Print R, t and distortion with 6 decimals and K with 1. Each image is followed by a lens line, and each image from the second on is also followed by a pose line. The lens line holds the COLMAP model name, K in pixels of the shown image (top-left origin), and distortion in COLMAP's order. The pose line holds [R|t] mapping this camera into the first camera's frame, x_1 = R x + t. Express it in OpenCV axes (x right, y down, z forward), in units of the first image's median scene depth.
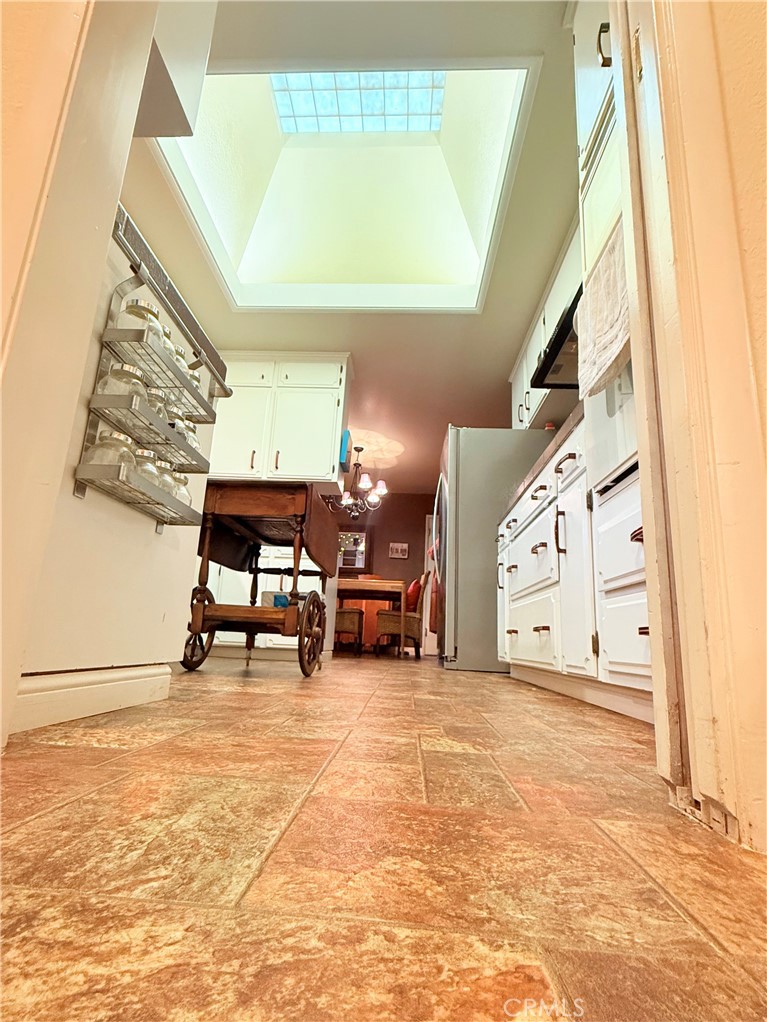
lens RADIAL K [[405.3, 0, 398.5], [0, 405.3, 513.8], [0, 0, 1]] dist [-0.001952, 0.000396]
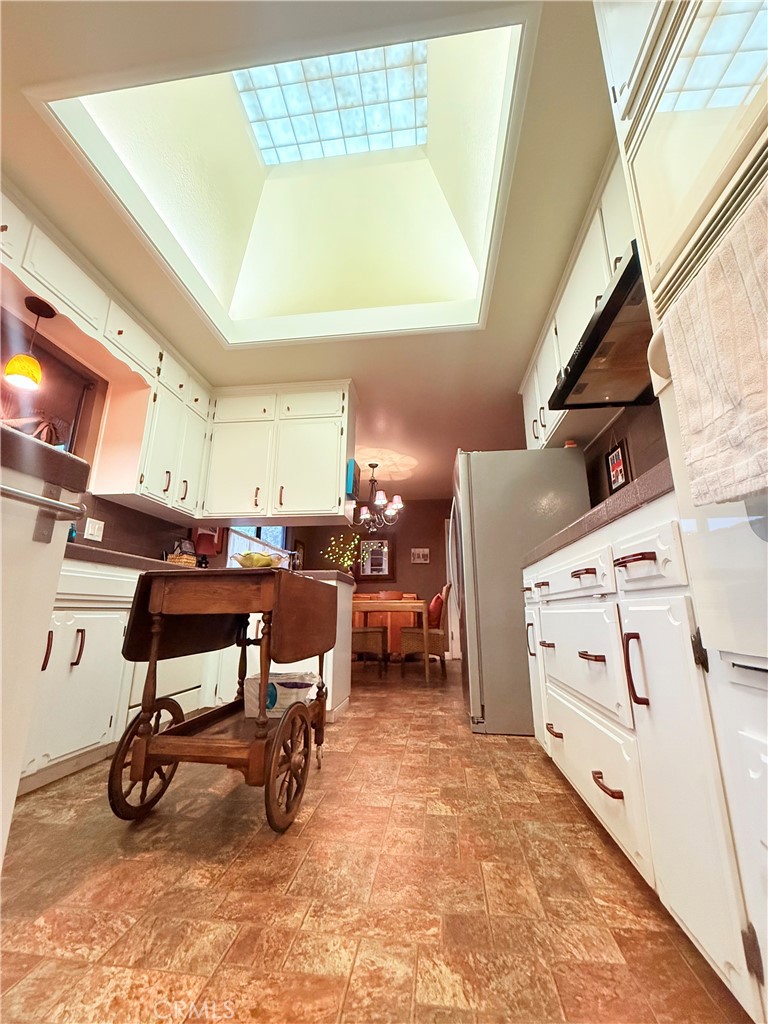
lens RADIAL K [[406.1, 0, 390.4], [0, 406.1, 513.2], [0, 0, 1]] dist [-0.001952, 0.000396]
pose [[0.996303, -0.063445, -0.057918, 0.018480], [0.060896, 0.997140, -0.044762, -0.051584], [0.060593, 0.041069, 0.997317, 0.089186]]
